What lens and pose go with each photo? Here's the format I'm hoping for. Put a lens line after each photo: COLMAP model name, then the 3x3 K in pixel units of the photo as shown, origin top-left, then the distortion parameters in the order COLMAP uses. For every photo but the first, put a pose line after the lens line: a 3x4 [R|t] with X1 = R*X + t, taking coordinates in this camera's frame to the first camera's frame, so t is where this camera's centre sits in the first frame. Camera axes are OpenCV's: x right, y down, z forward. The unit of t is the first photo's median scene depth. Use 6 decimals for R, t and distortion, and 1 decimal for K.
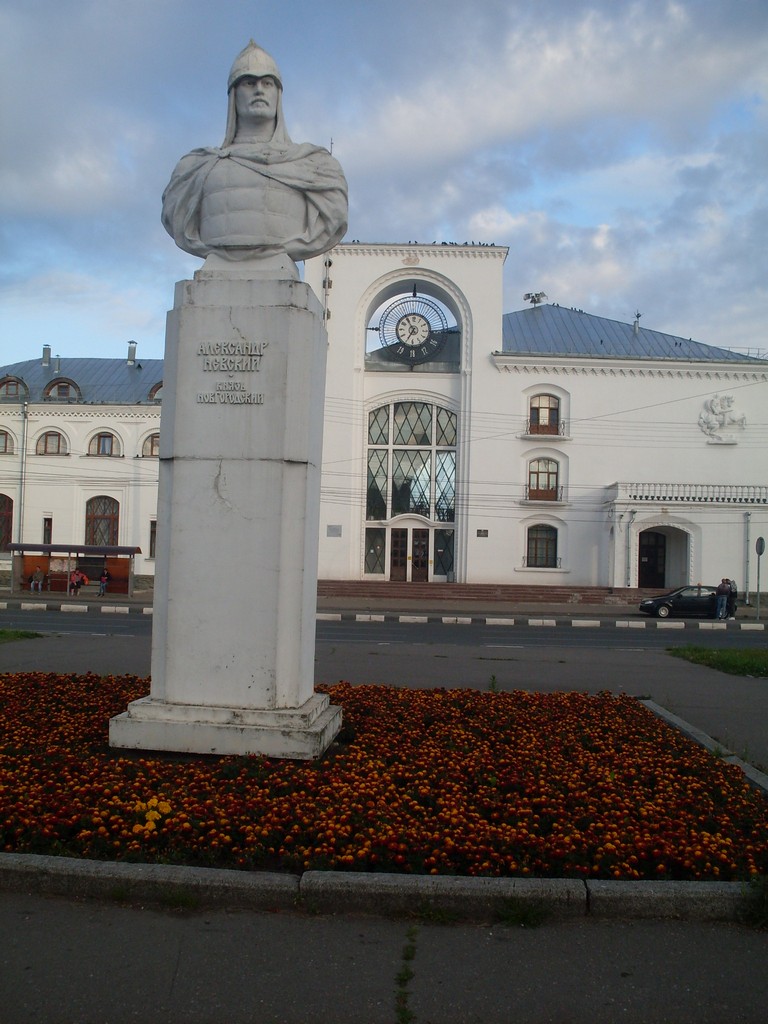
lens RADIAL K [[1129.7, 0, 384.0], [0, 1129.7, 512.0], [0, 0, 1]] dist [-0.134250, 0.007912]
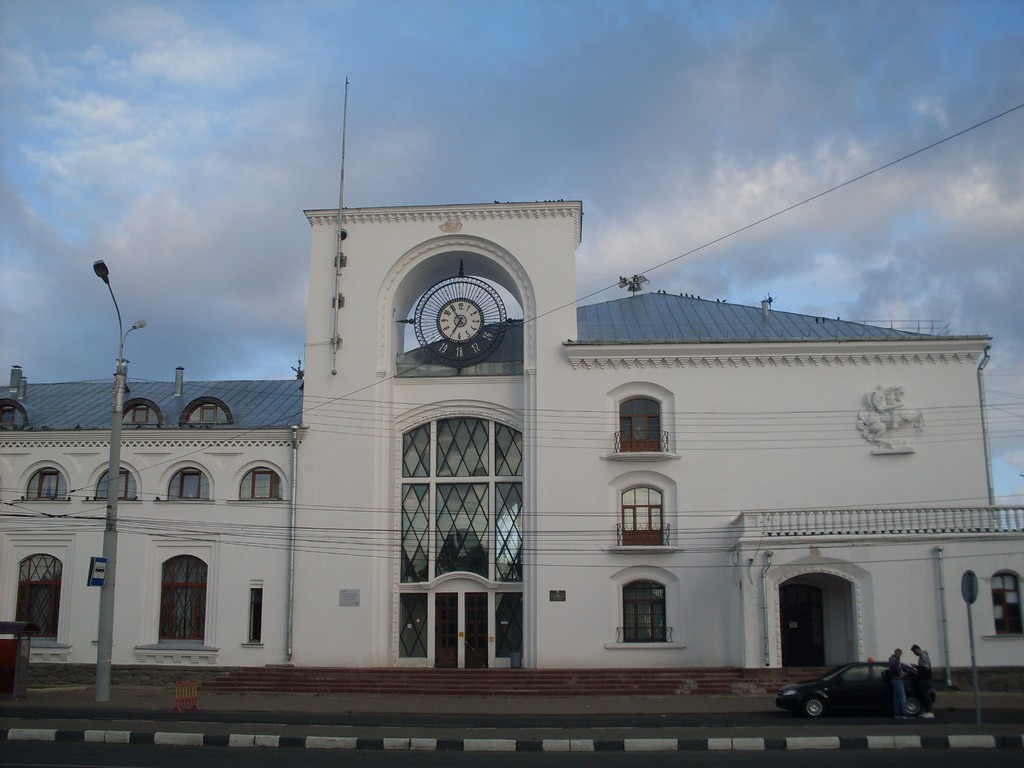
lens RADIAL K [[1151.4, 0, 512.1], [0, 1151.4, 362.4], [0, 0, 1]] dist [-0.215744, 0.311631]
pose [[0.998902, -0.035220, -0.030893, 0.084674], [0.028446, 0.979913, -0.197384, 0.015716], [0.037224, 0.196288, 0.979839, 0.273956]]
